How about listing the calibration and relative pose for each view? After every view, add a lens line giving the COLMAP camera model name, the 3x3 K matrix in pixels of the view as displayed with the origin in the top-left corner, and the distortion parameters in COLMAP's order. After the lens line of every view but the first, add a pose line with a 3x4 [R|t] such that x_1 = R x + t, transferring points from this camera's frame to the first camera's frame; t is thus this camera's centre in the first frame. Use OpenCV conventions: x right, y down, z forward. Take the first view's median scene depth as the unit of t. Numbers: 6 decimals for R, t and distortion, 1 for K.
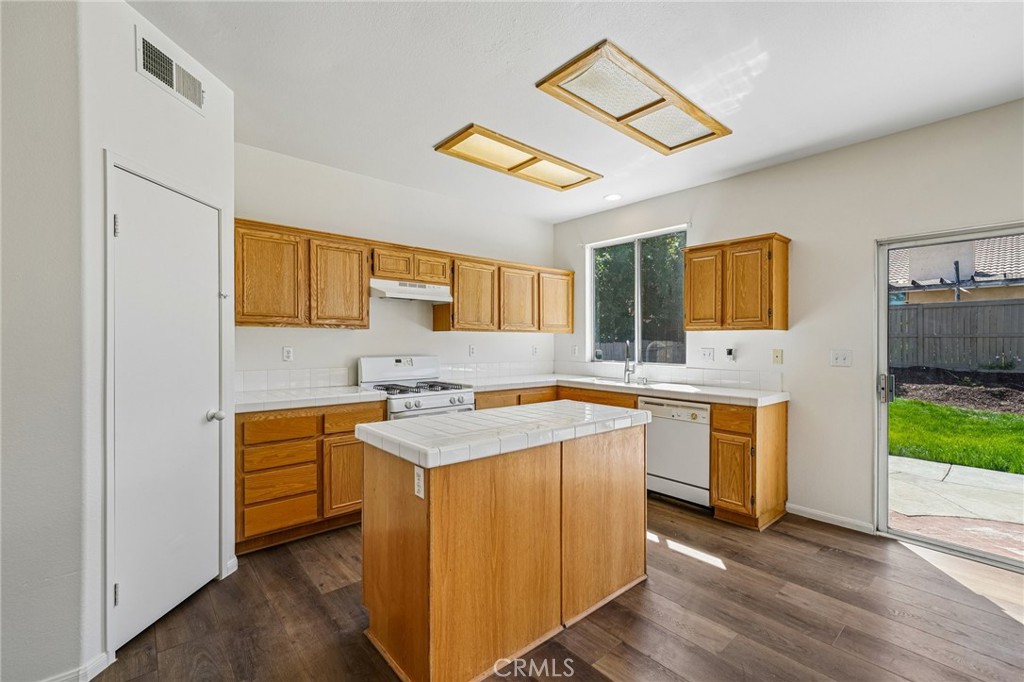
lens RADIAL K [[437.1, 0, 512.0], [0, 437.1, 341.0], [0, 0, 1]] dist [0.002450, 0.000316]
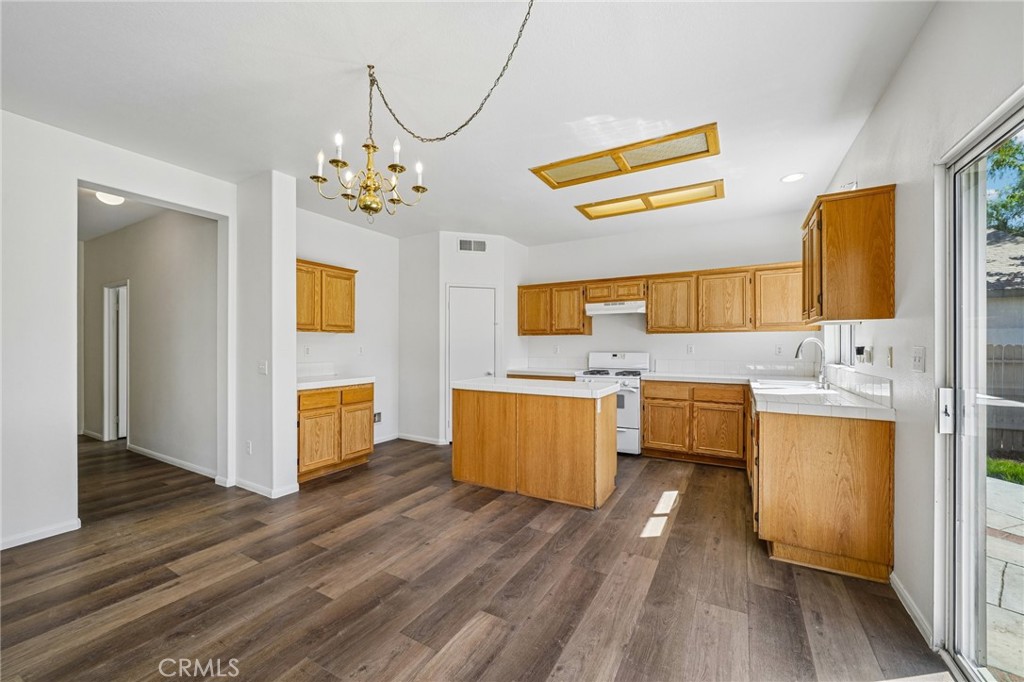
lens RADIAL K [[404.7, 0, 506.0], [0, 404.7, 337.0], [0, 0, 1]] dist [-0.000824, -0.000072]
pose [[0.329929, -0.025366, -0.943665, 1.091309], [0.002796, 0.999661, -0.025893, 0.020679], [0.944001, 0.005904, 0.329888, 0.238070]]
